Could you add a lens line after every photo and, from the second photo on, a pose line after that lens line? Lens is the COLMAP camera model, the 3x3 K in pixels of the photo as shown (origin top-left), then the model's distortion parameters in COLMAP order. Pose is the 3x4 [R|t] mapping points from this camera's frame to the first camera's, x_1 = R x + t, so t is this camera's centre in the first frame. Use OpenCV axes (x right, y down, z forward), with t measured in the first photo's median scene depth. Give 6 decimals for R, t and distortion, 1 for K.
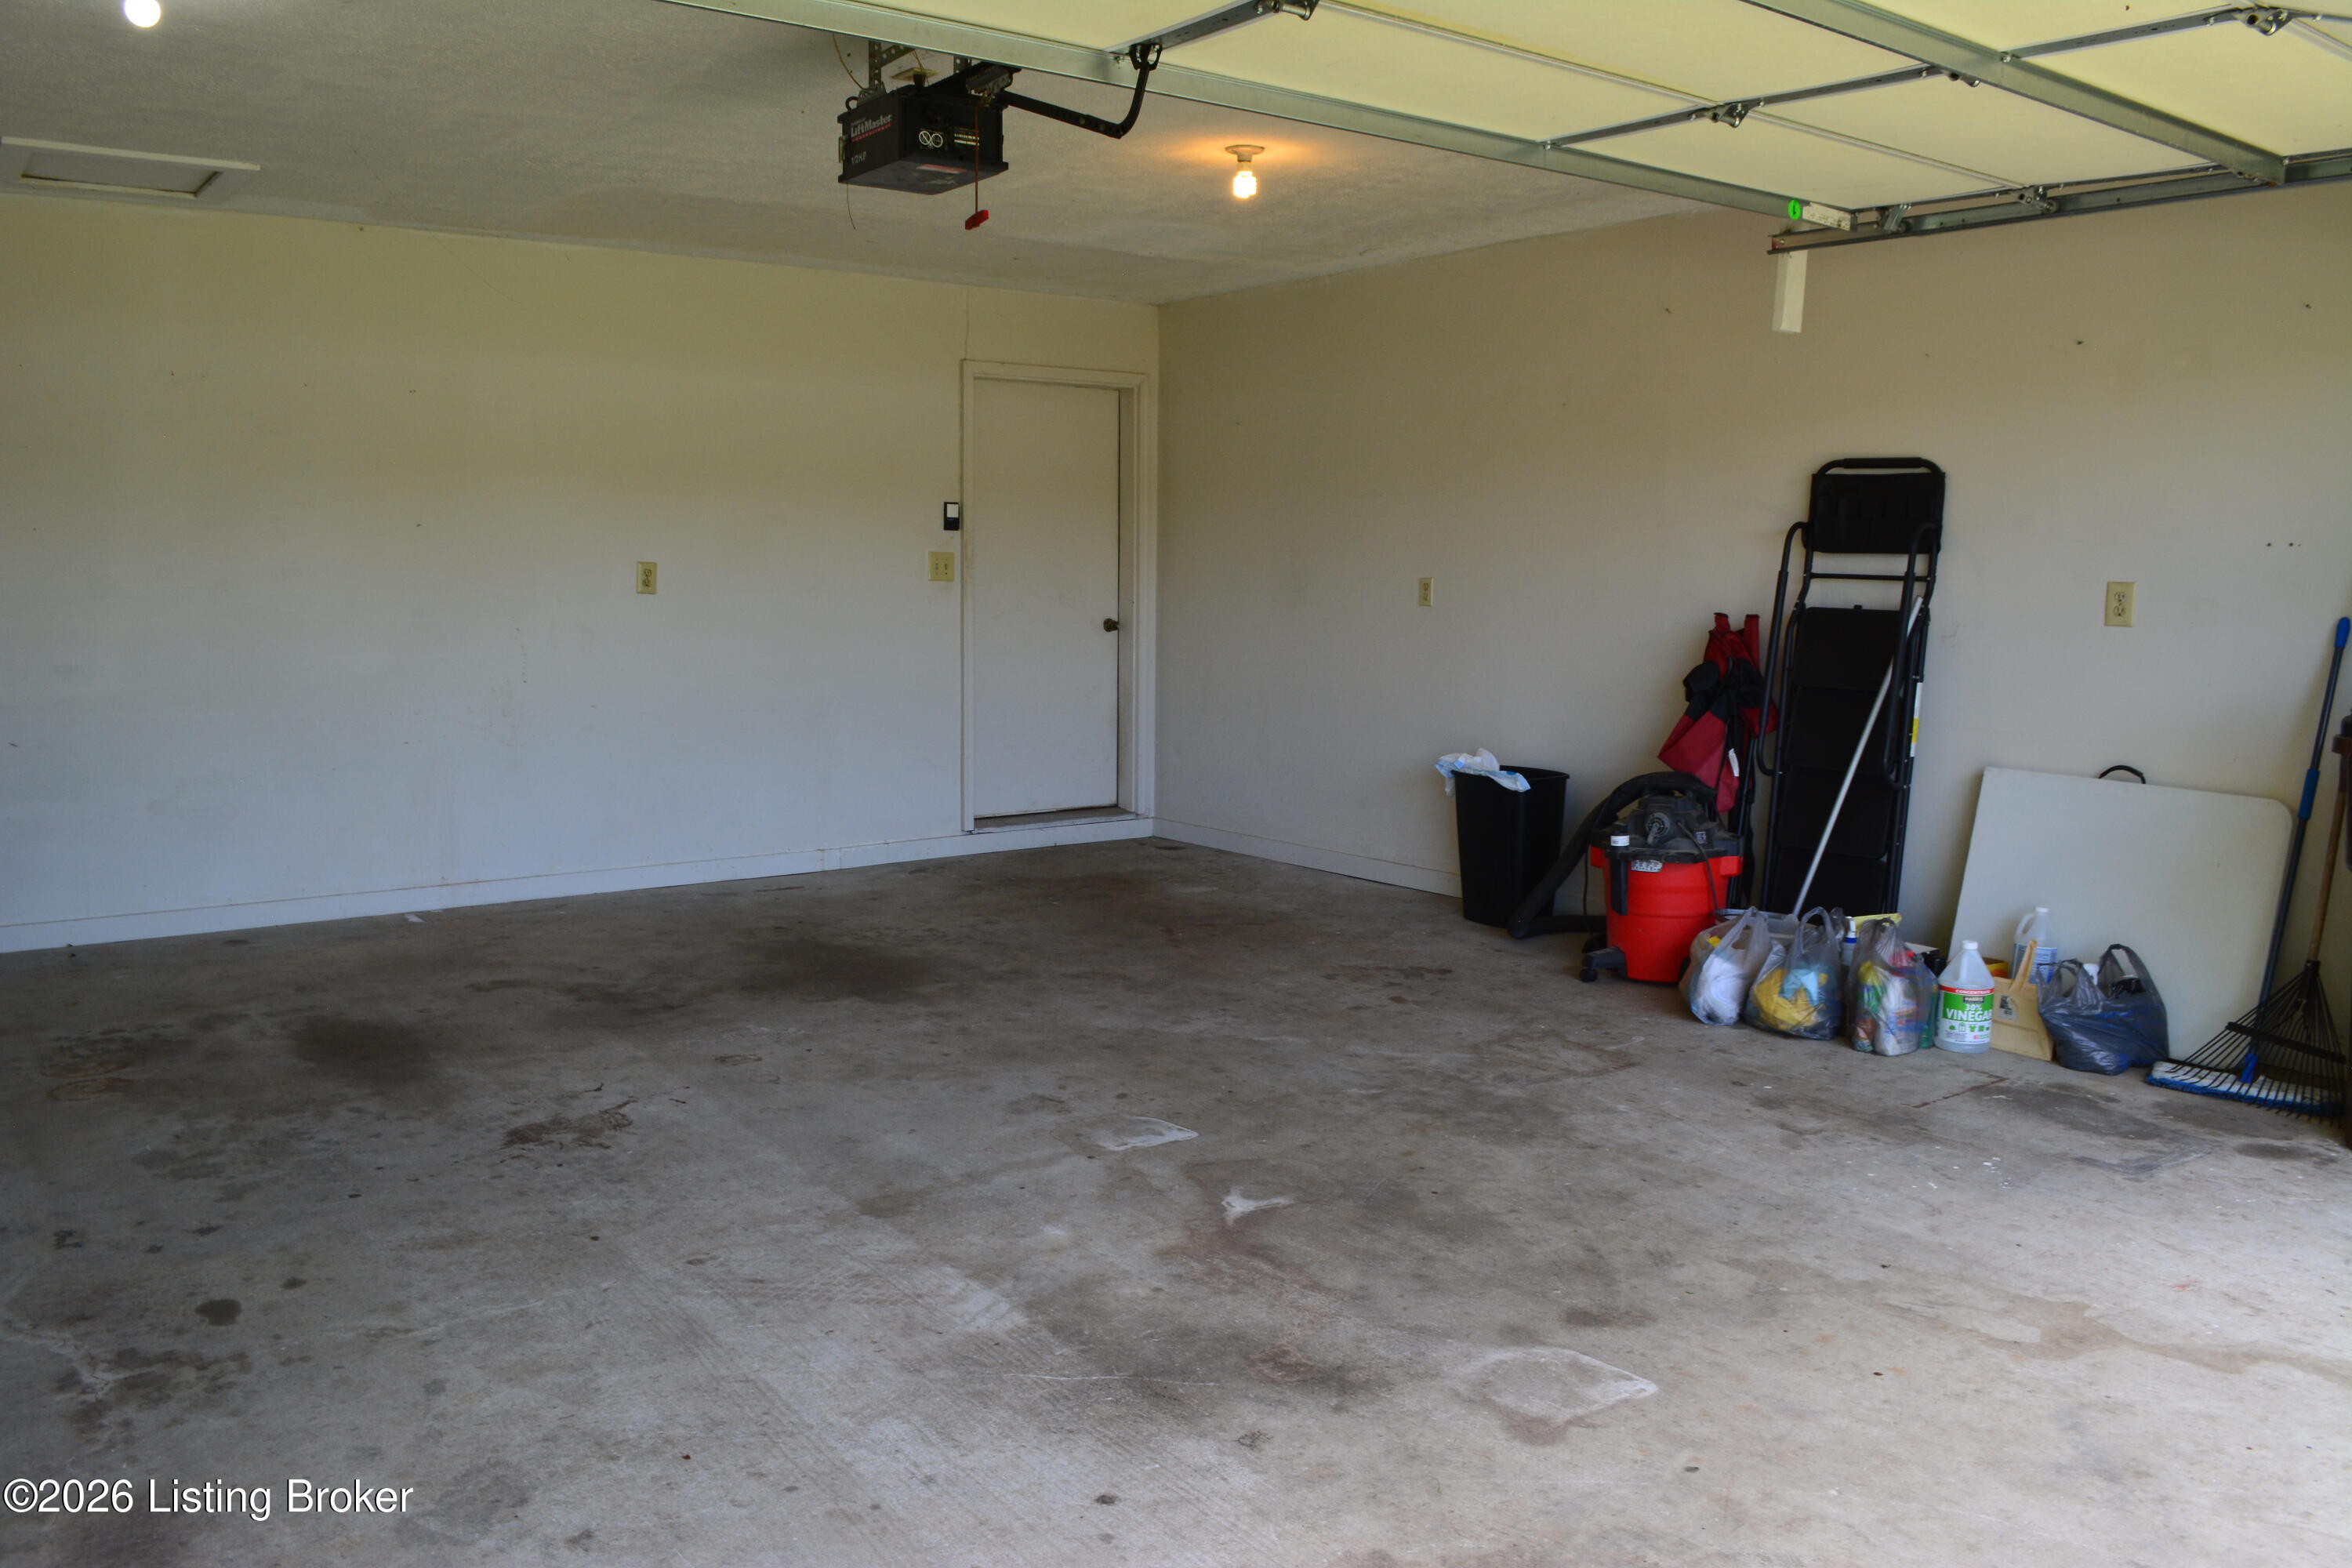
lens RADIAL K [[1853.8, 0, 1172.0], [0, 1853.8, 784.0], [0, 0, 1]] dist [-0.085686, 0.010208]
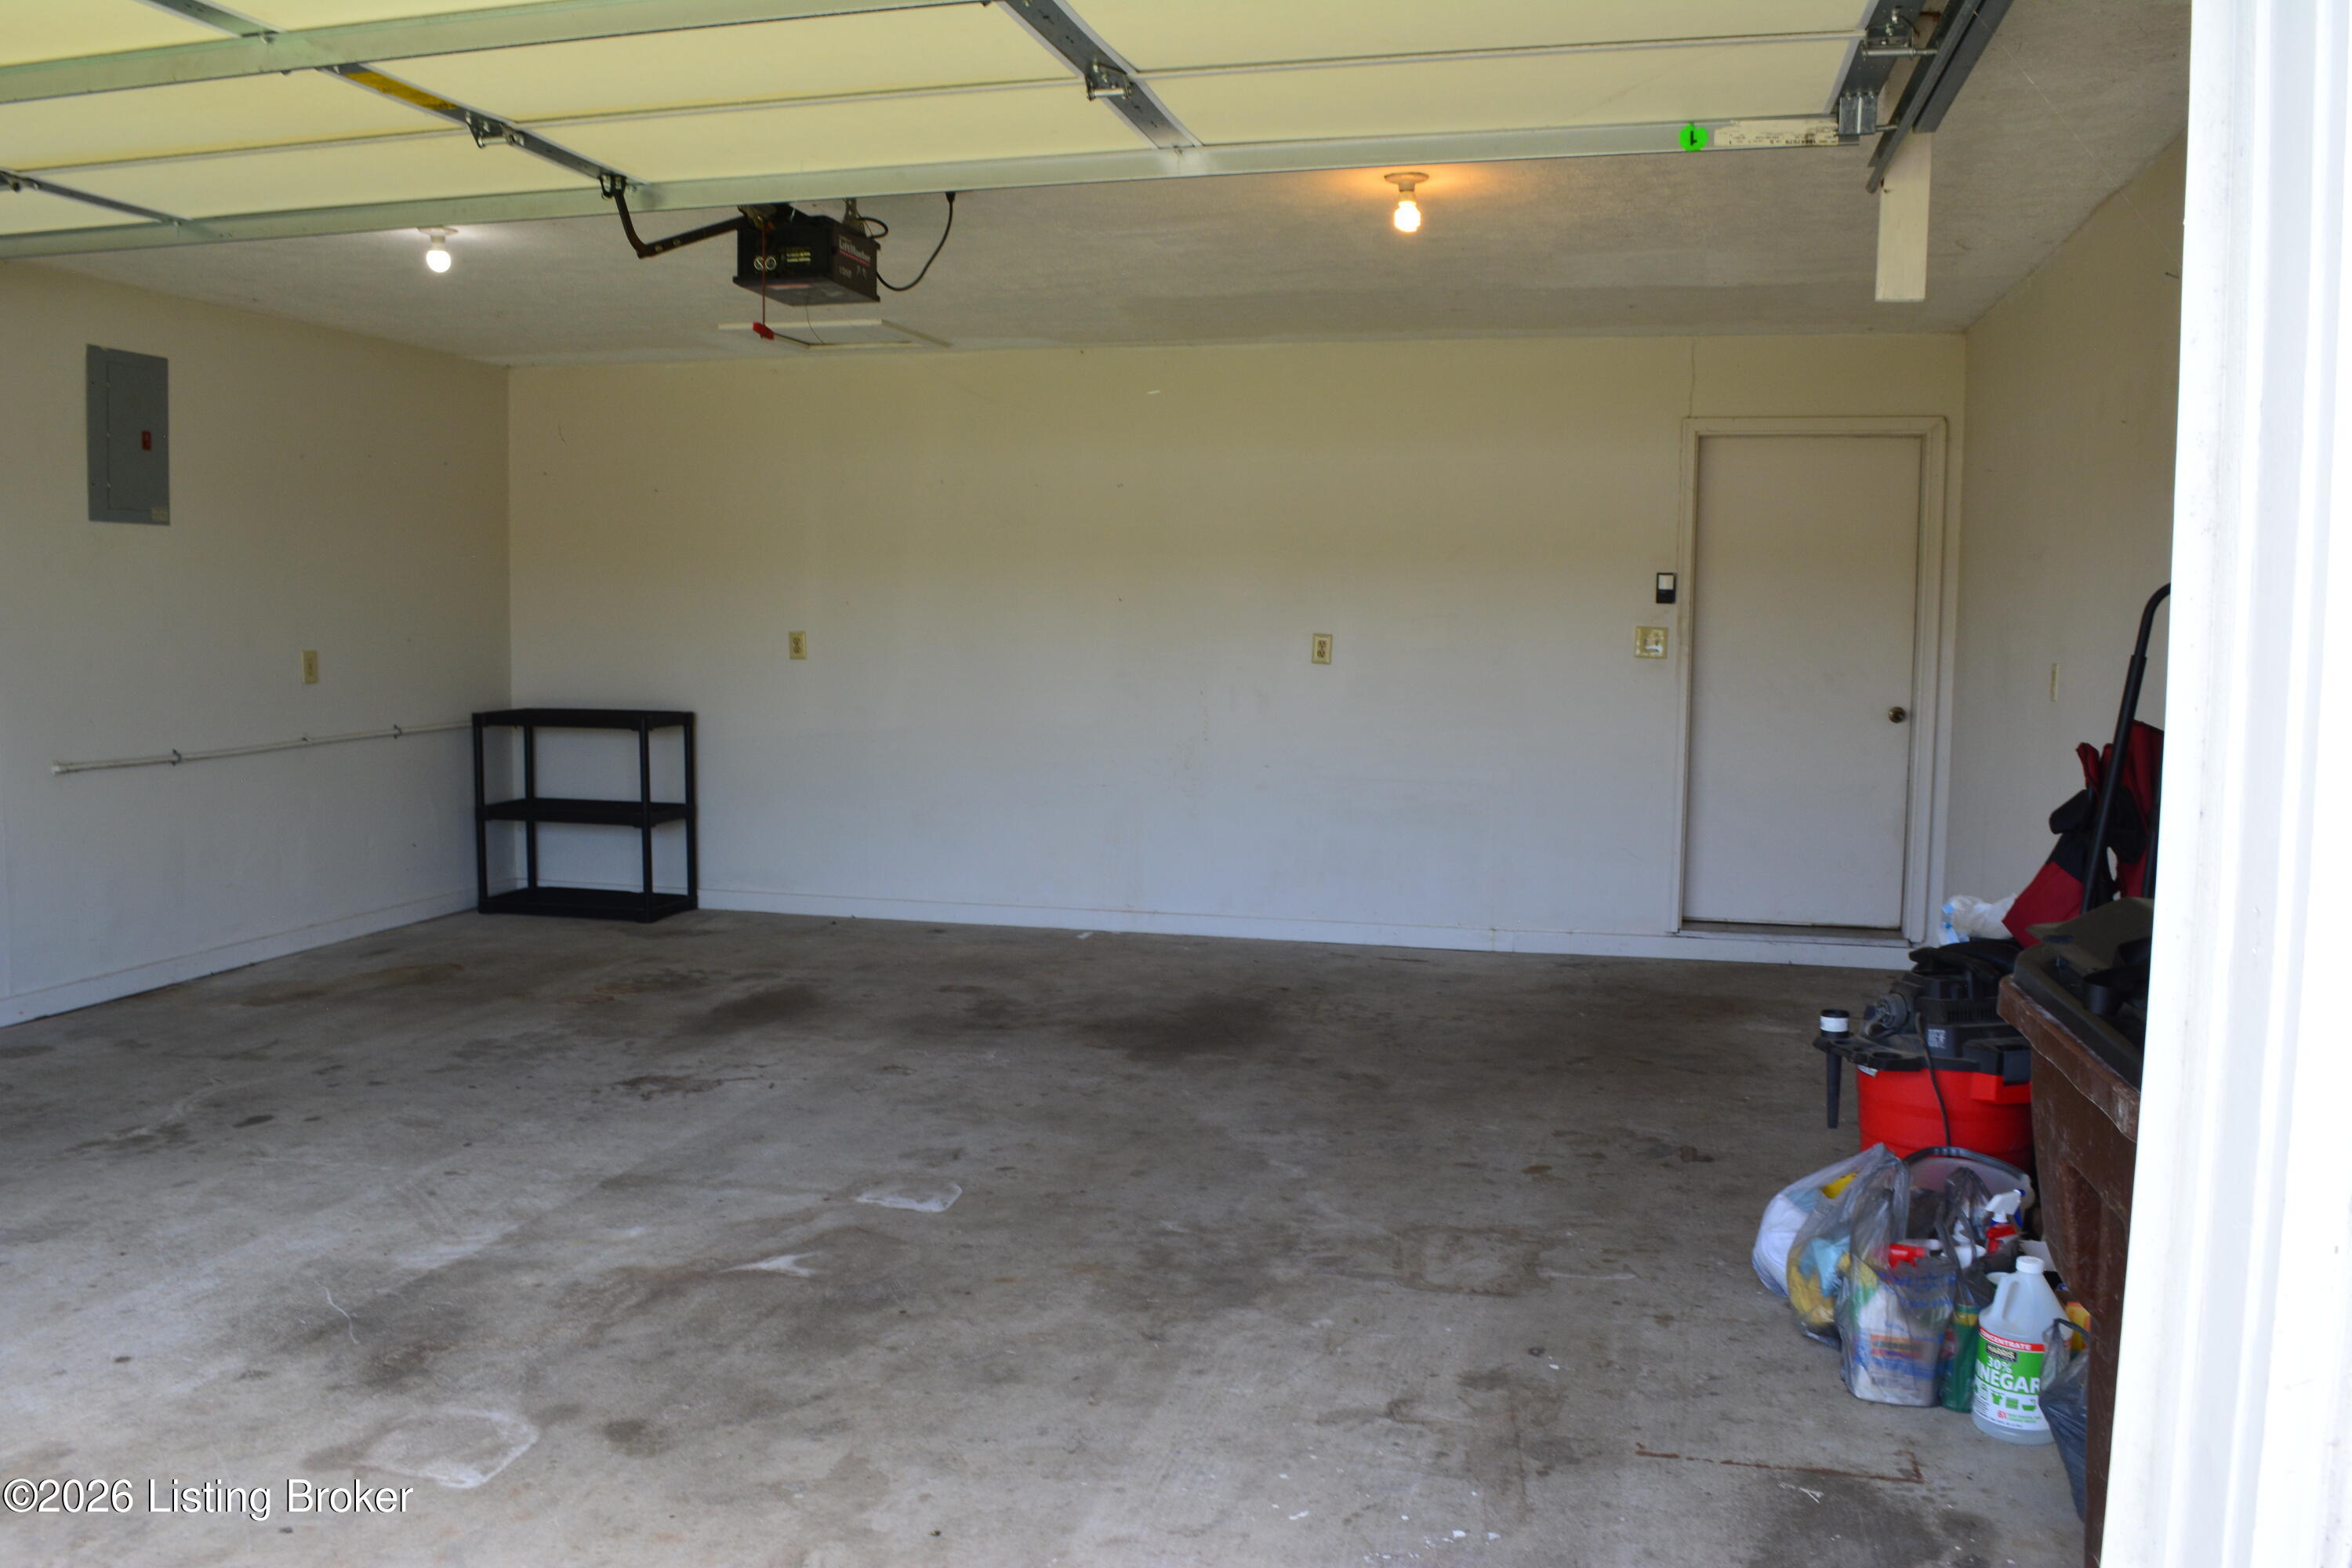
lens RADIAL K [[1853.8, 0, 1172.0], [0, 1853.8, 784.0], [0, 0, 1]] dist [-0.085686, 0.010208]
pose [[0.628979, 0.065392, -0.774667, 0.896204], [-0.096318, 0.995334, 0.005814, -0.059743], [0.771432, 0.070957, 0.632343, 0.482170]]
